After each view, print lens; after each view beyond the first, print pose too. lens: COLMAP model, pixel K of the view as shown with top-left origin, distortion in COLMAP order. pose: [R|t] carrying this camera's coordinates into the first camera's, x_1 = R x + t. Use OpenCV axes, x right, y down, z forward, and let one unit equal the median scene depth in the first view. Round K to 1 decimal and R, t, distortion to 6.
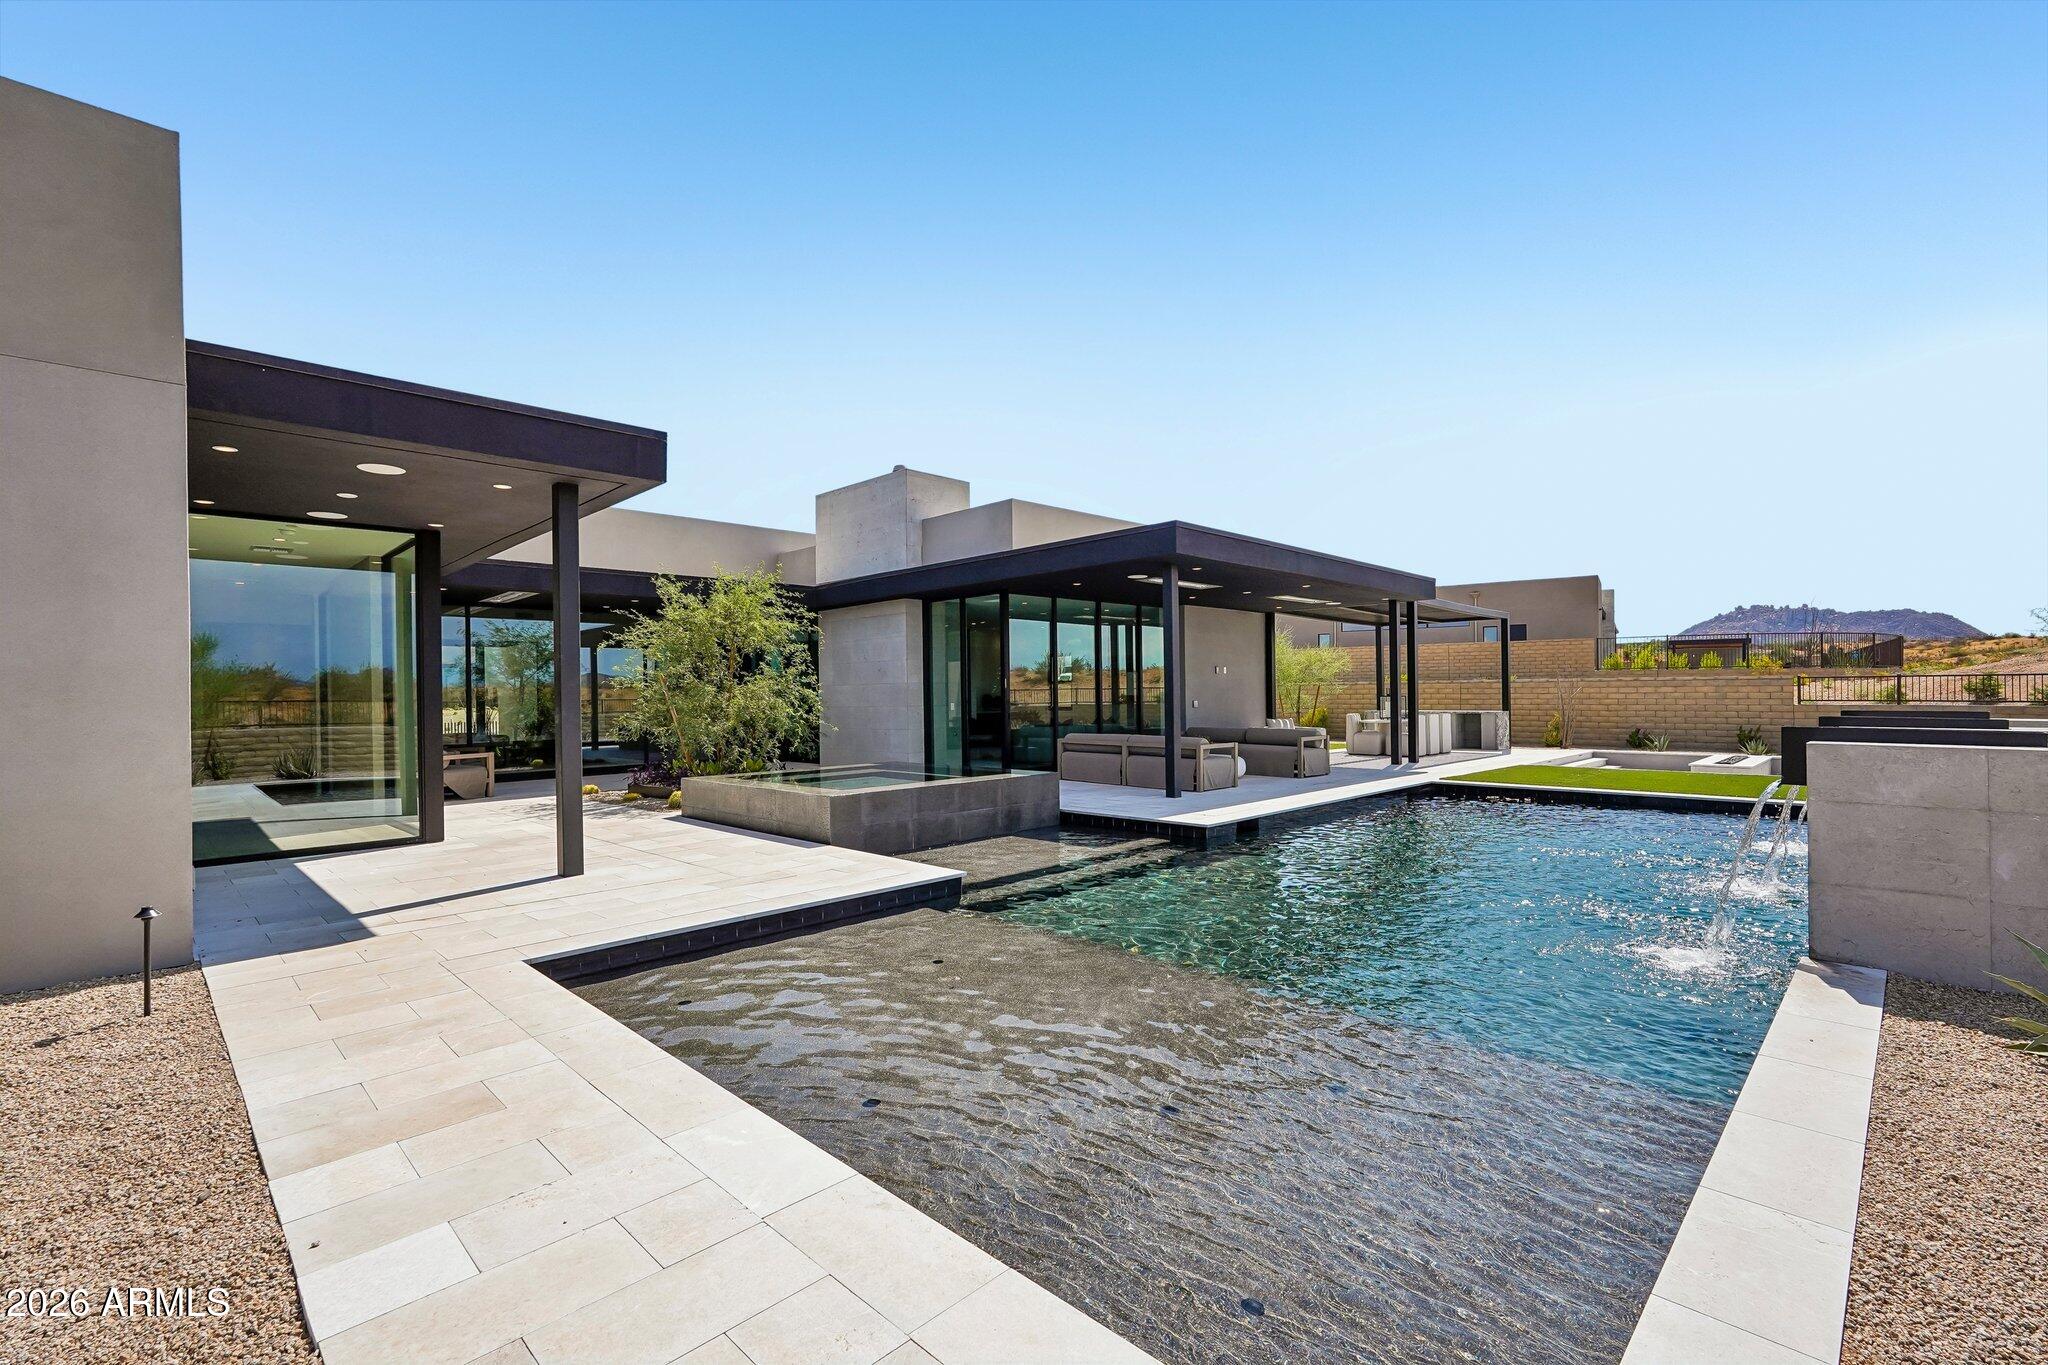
lens RADIAL K [[906.7, 0, 1013.9], [0, 906.7, 692.7], [0, 0, 1]] dist [-0.001877, -0.000131]
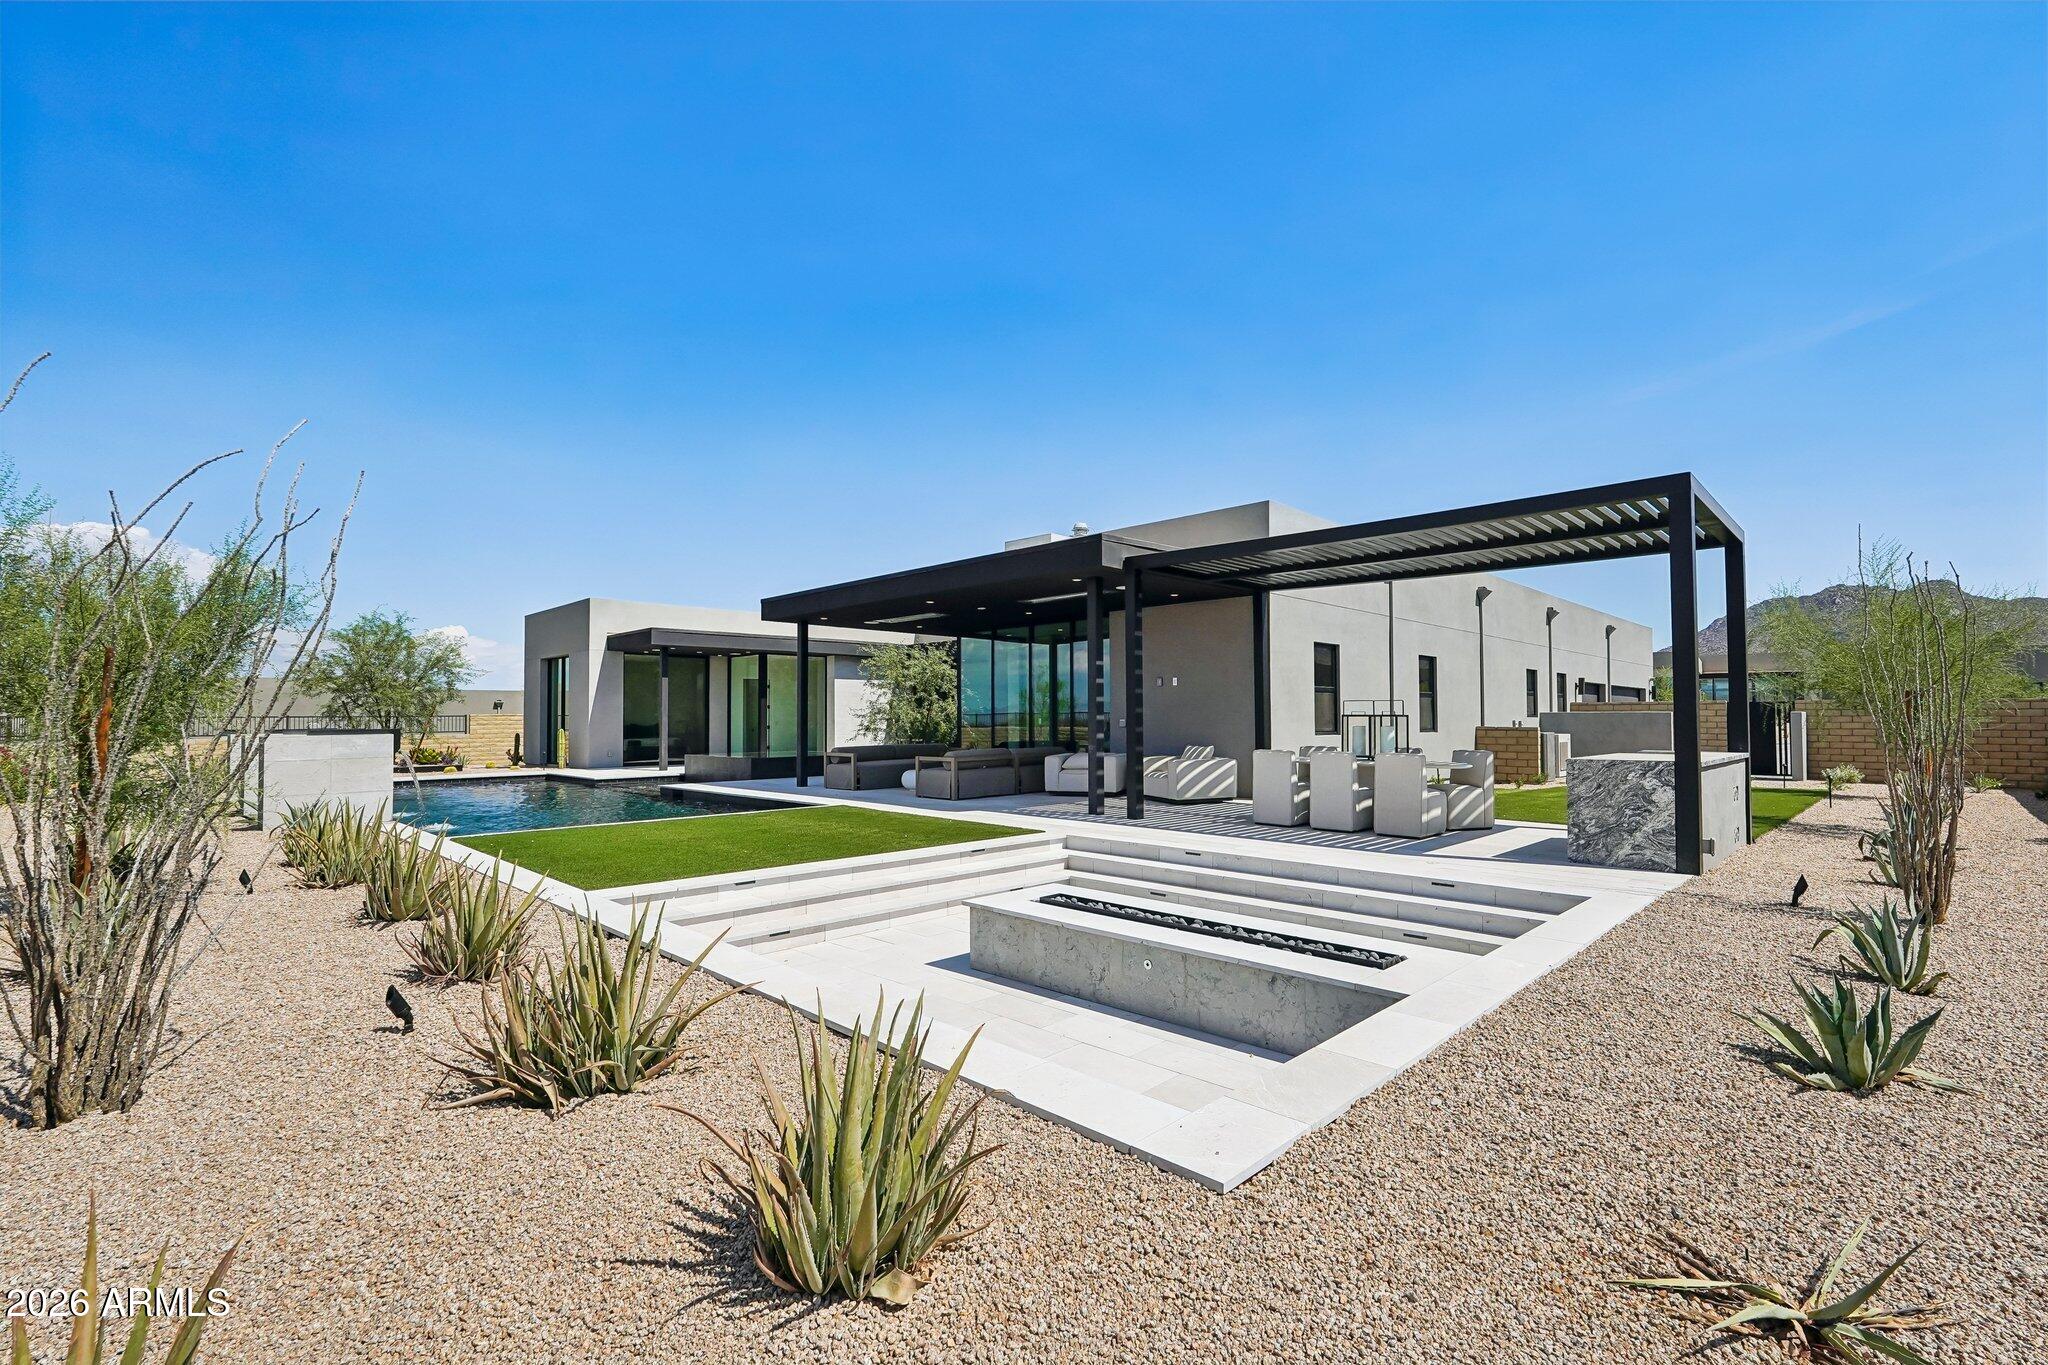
lens RADIAL K [[906.7, 0, 1031.9], [0, 906.7, 685.0], [0, 0, 1]] dist [-0.001877, -0.000131]
pose [[0.016154, -0.029343, -0.999439, 0.968138], [0.005854, 0.999555, -0.029252, 0.001869], [0.999852, -0.005378, 0.016318, 0.794286]]
